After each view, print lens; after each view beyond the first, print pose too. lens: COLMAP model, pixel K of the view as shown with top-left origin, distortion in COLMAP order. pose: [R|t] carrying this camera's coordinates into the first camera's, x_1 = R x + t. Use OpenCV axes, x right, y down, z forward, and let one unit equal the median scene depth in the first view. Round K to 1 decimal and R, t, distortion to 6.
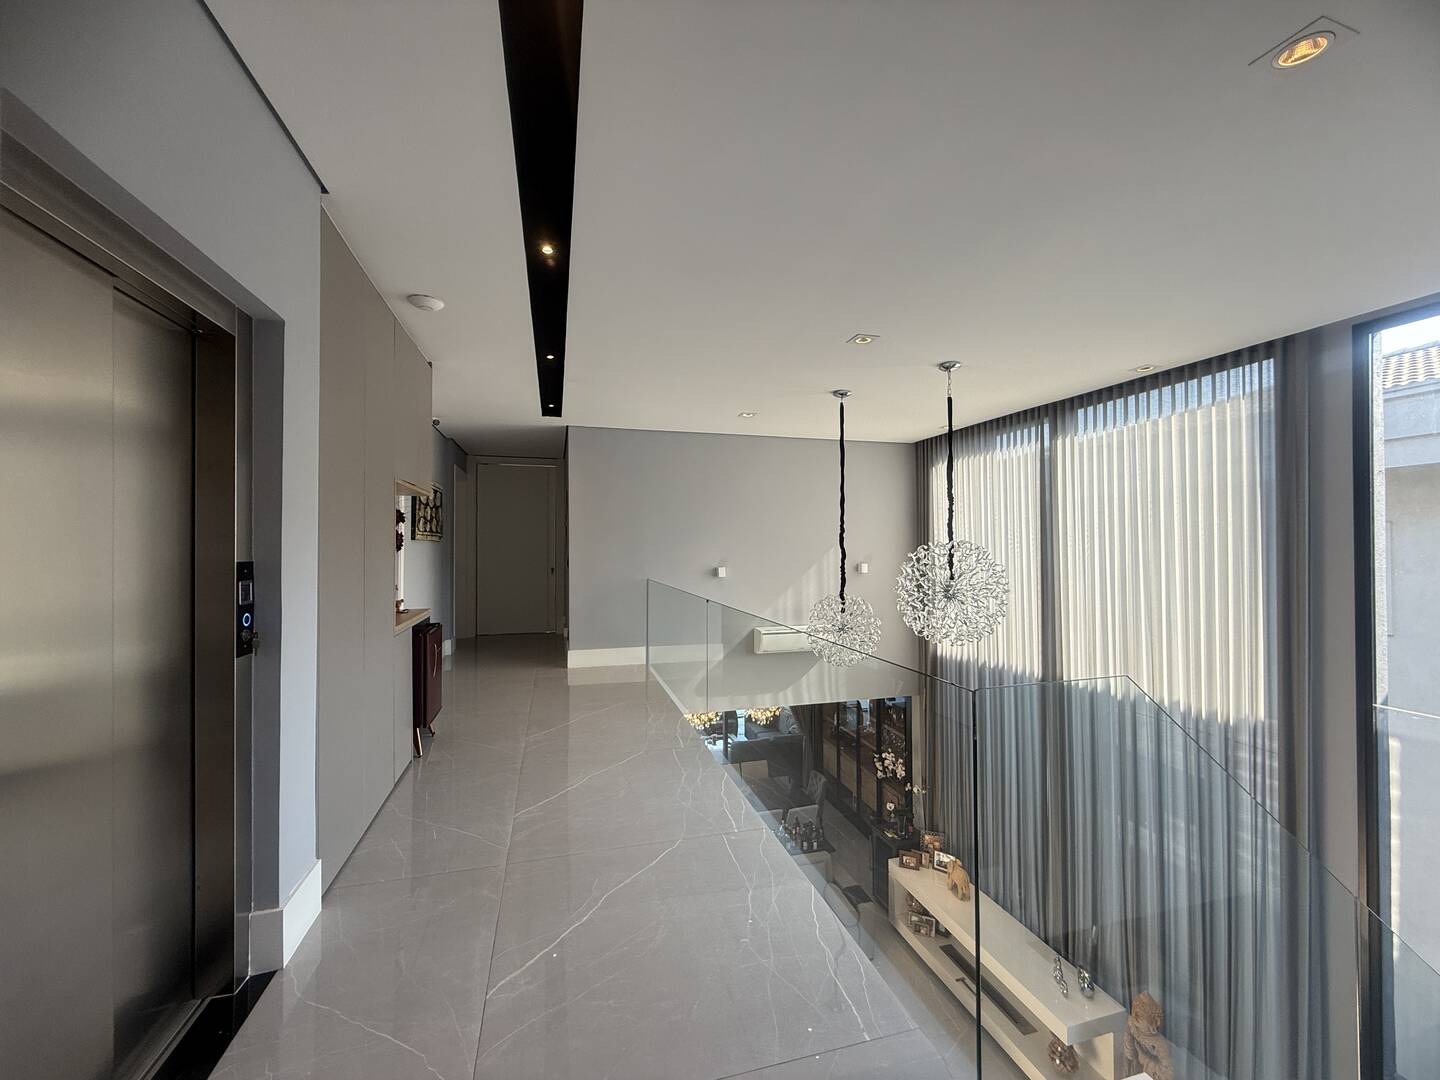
lens RADIAL K [[578.2, 0, 714.1], [0, 578.2, 540.2], [0, 0, 1]] dist [0.001714, 0.000181]
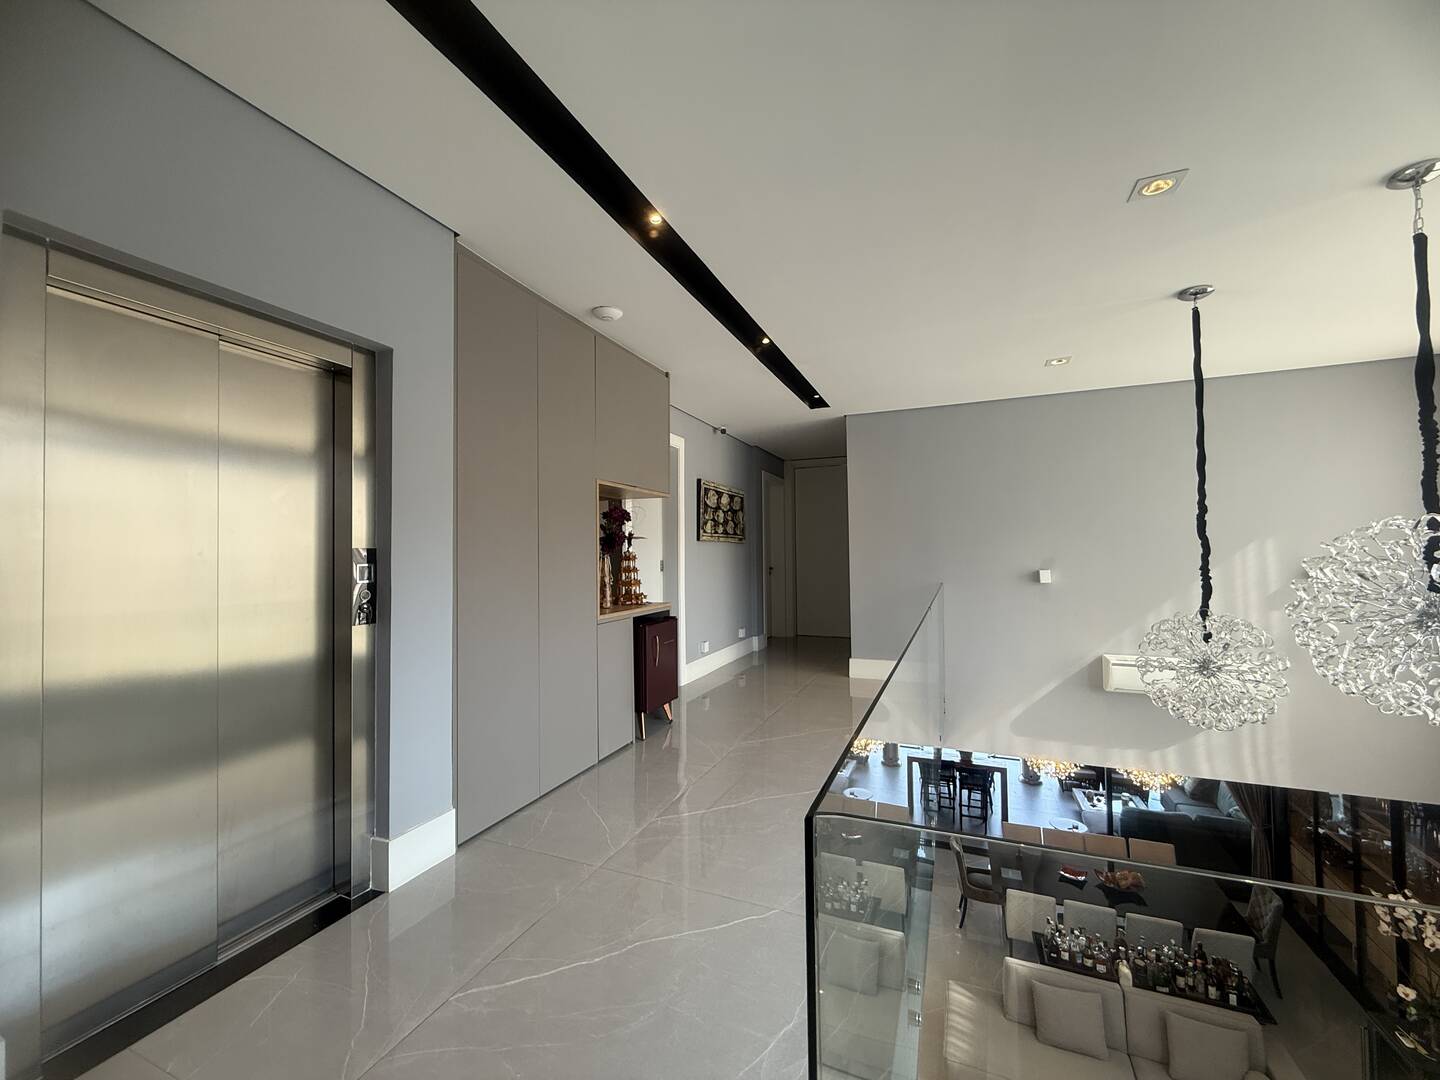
lens RADIAL K [[574.3, 0, 718.9], [0, 574.3, 538.9], [0, 0, 1]] dist [-0.002030, -0.000246]
pose [[0.779558, -0.024590, -0.625847, 0.162837], [0.014869, 0.999674, -0.020756, 0.016333], [0.626154, 0.006875, 0.779669, 0.153464]]
